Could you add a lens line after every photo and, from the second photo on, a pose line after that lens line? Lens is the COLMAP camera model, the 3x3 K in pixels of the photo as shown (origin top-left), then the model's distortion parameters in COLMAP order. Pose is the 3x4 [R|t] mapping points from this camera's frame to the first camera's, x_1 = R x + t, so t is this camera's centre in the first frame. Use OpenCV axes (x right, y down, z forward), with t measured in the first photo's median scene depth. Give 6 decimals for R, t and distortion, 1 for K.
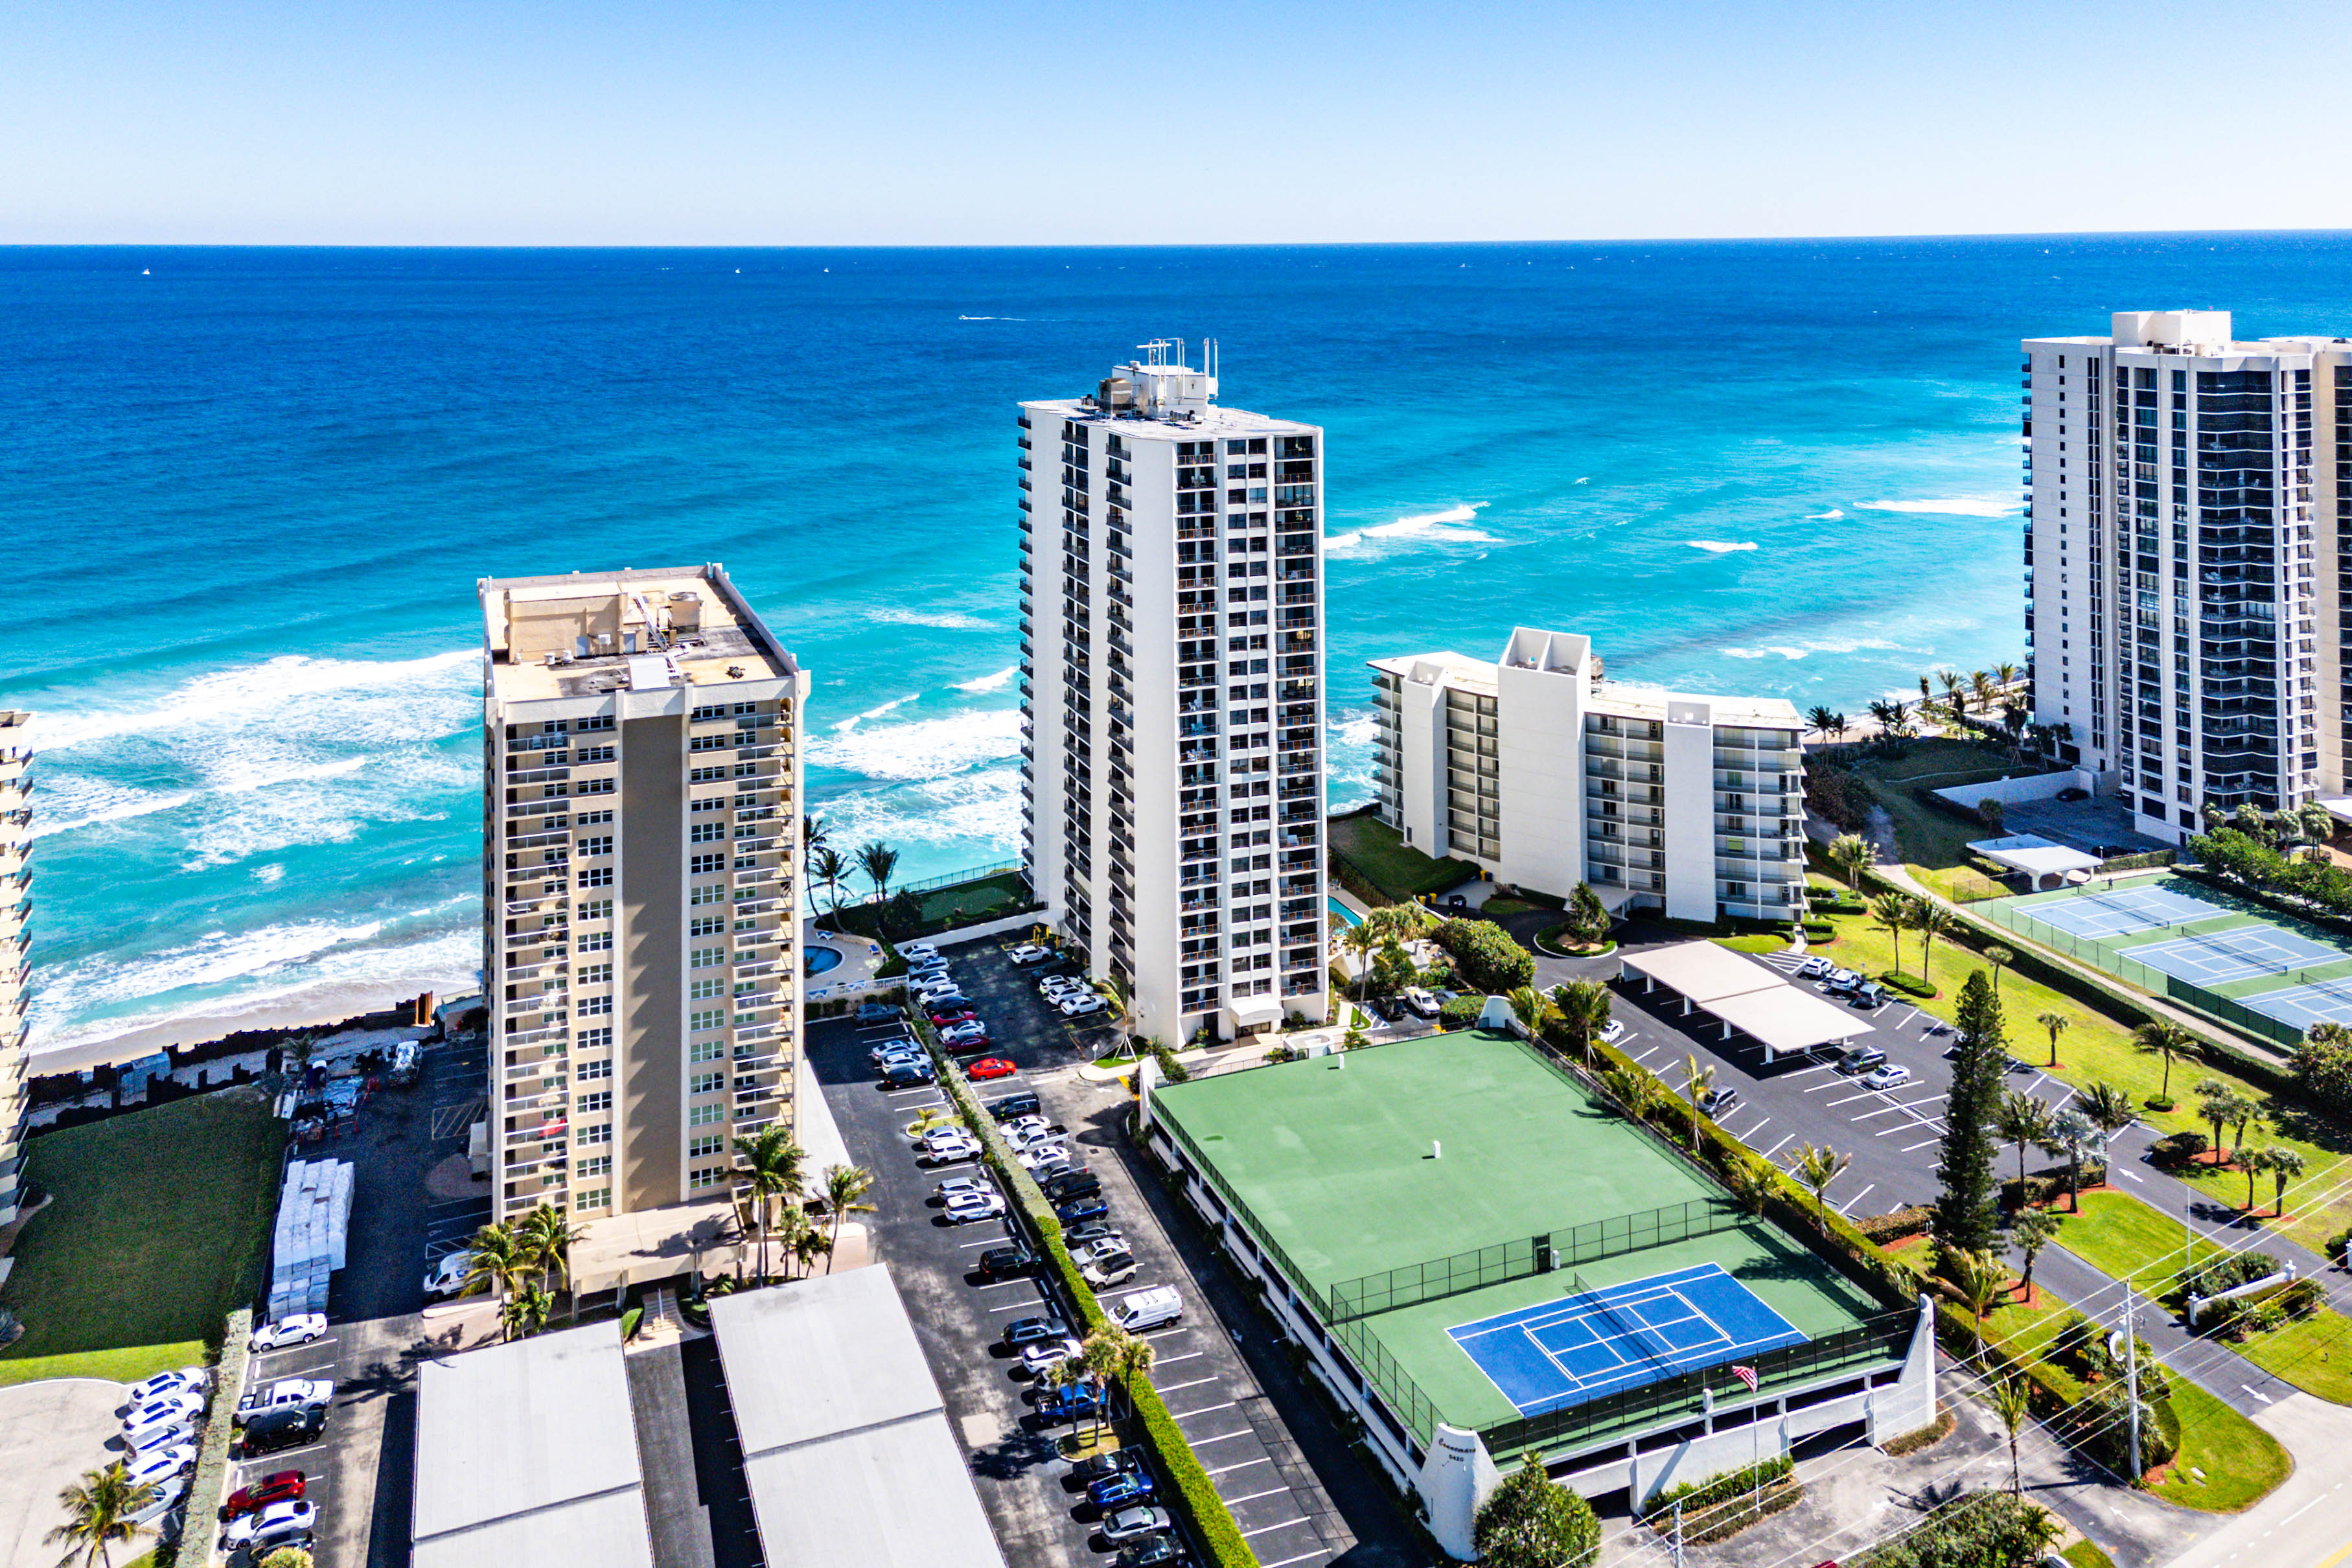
lens RADIAL K [[1636.4, 0, 1235.2], [0, 1636.4, 781.2], [0, 0, 1]] dist [0.019936, -0.004745]
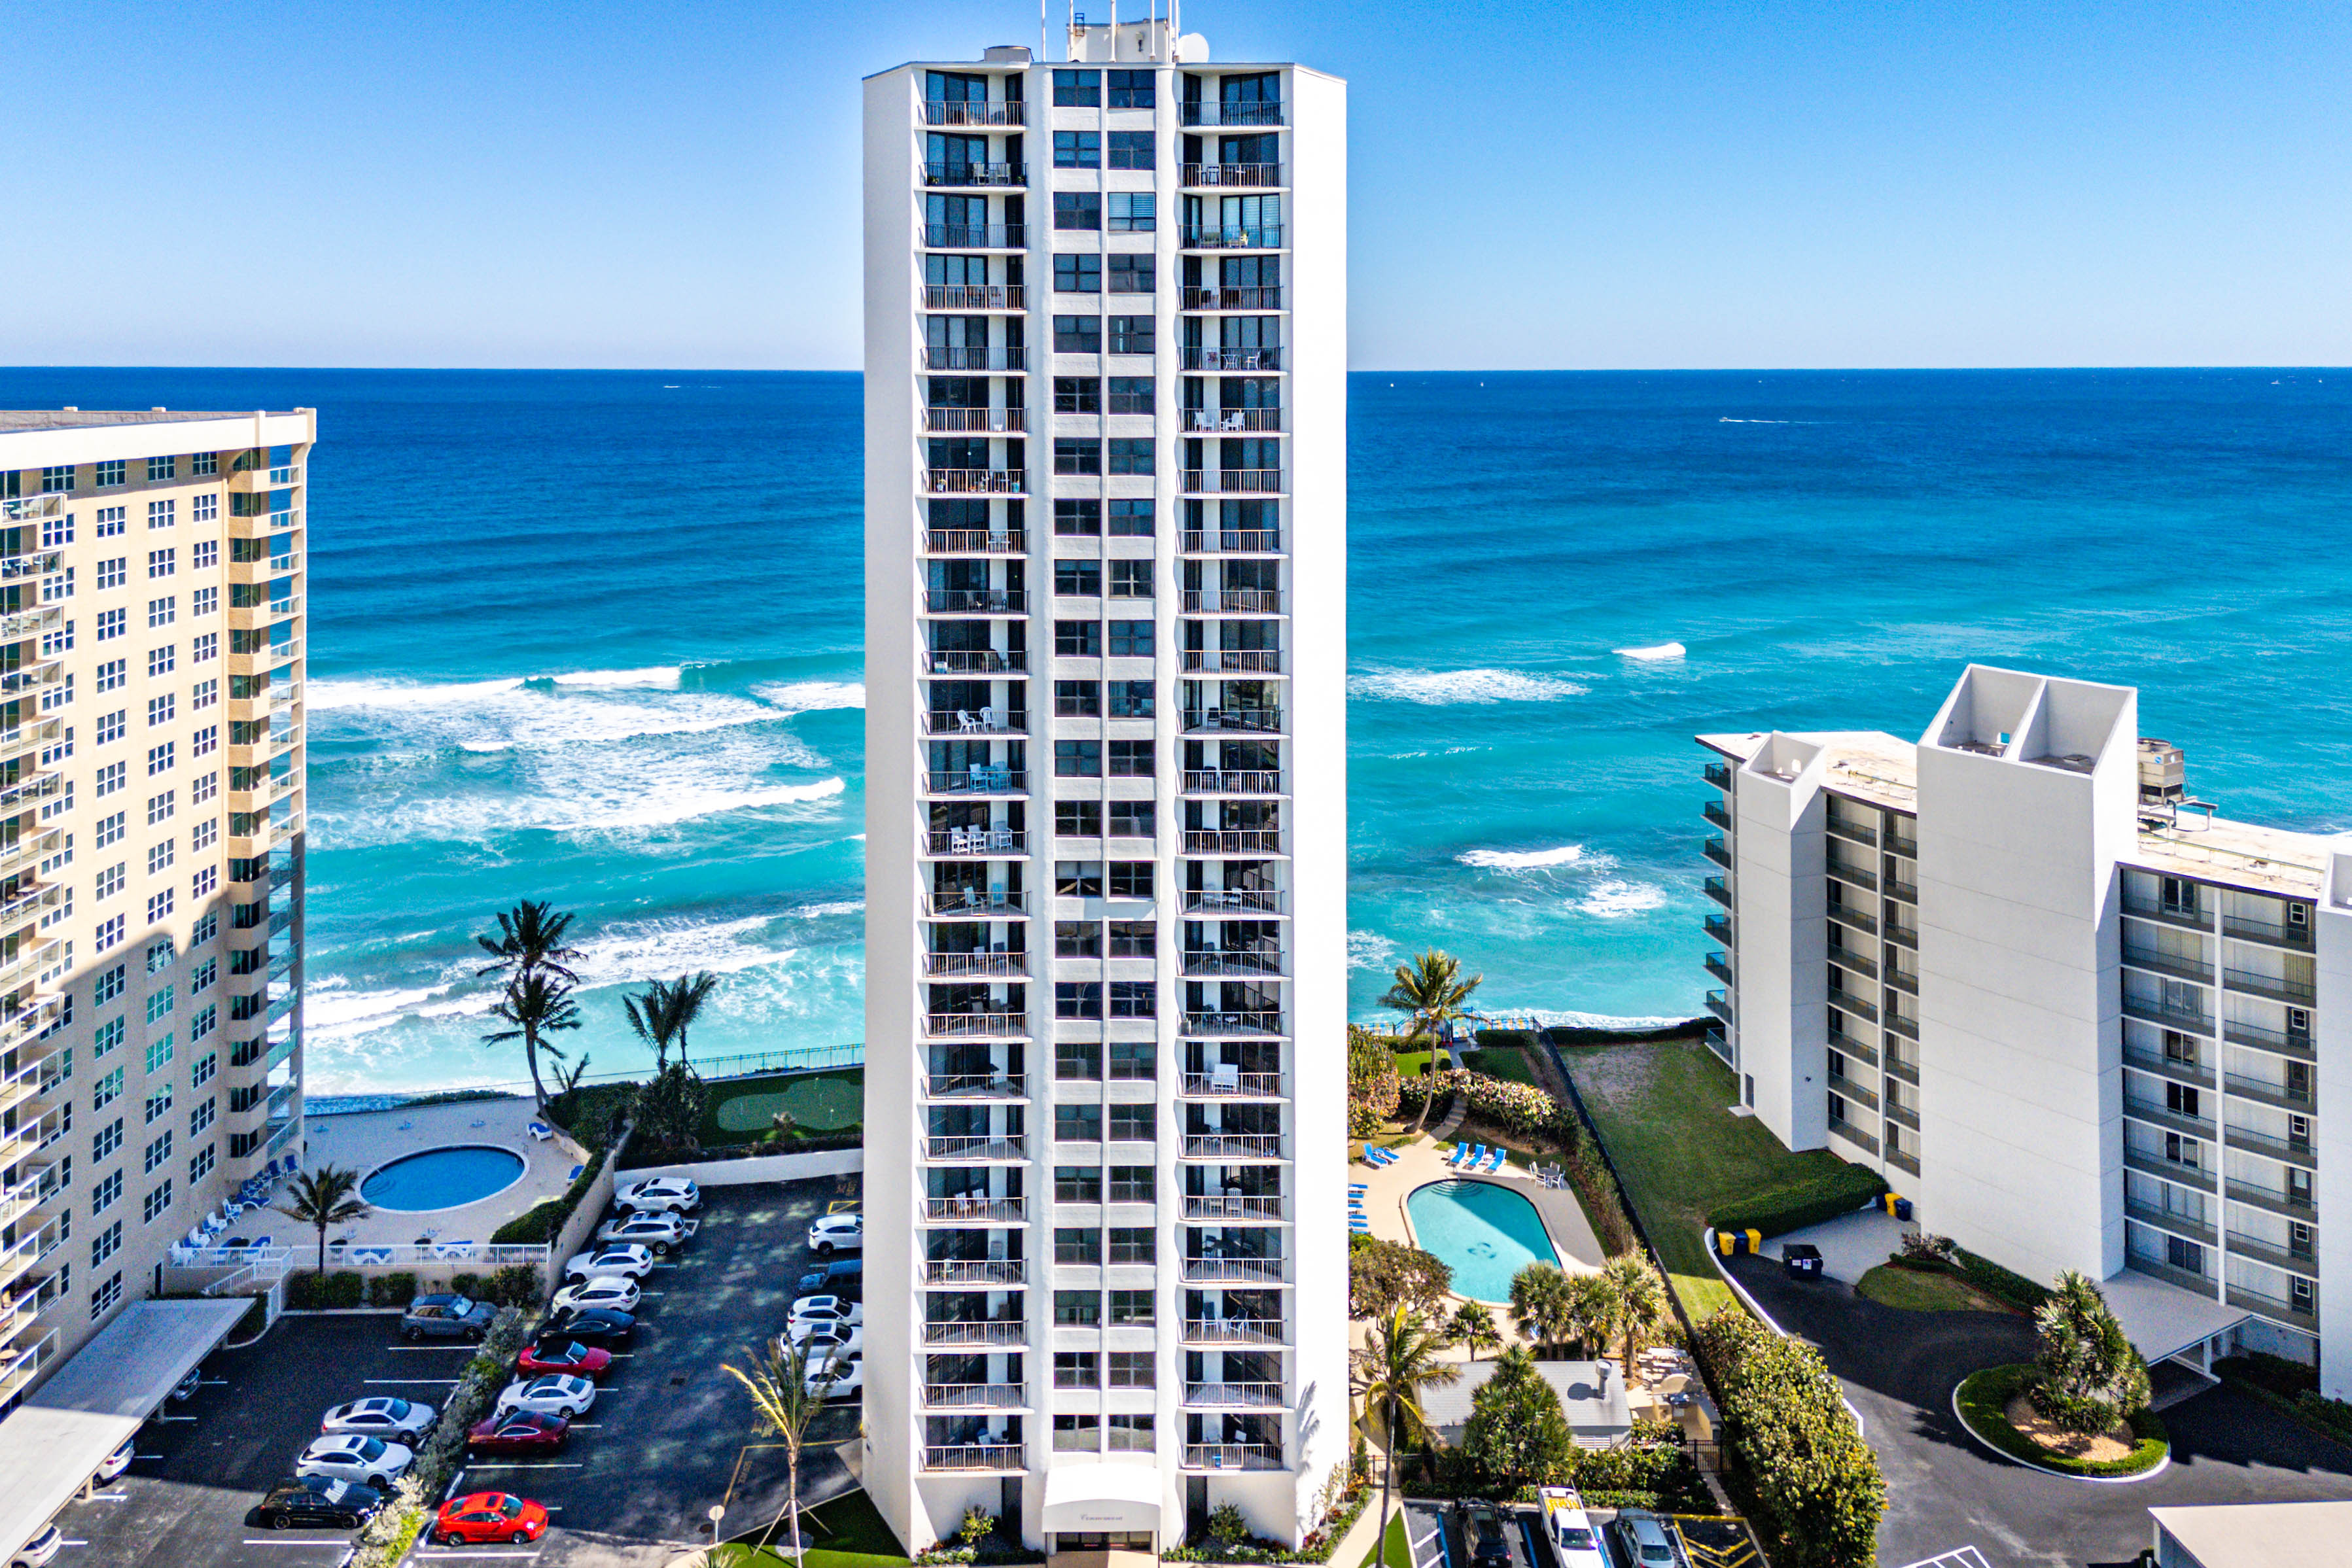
lens RADIAL K [[1941.7, 0, 1176.9], [0, 1941.7, 670.5], [0, 0, 1]] dist [0.038415, -0.012306]
pose [[0.940412, 0.067976, -0.333173, 0.153896], [-0.111408, 0.987327, -0.113019, -0.007004], [0.321269, 0.143402, 0.936068, 0.452331]]
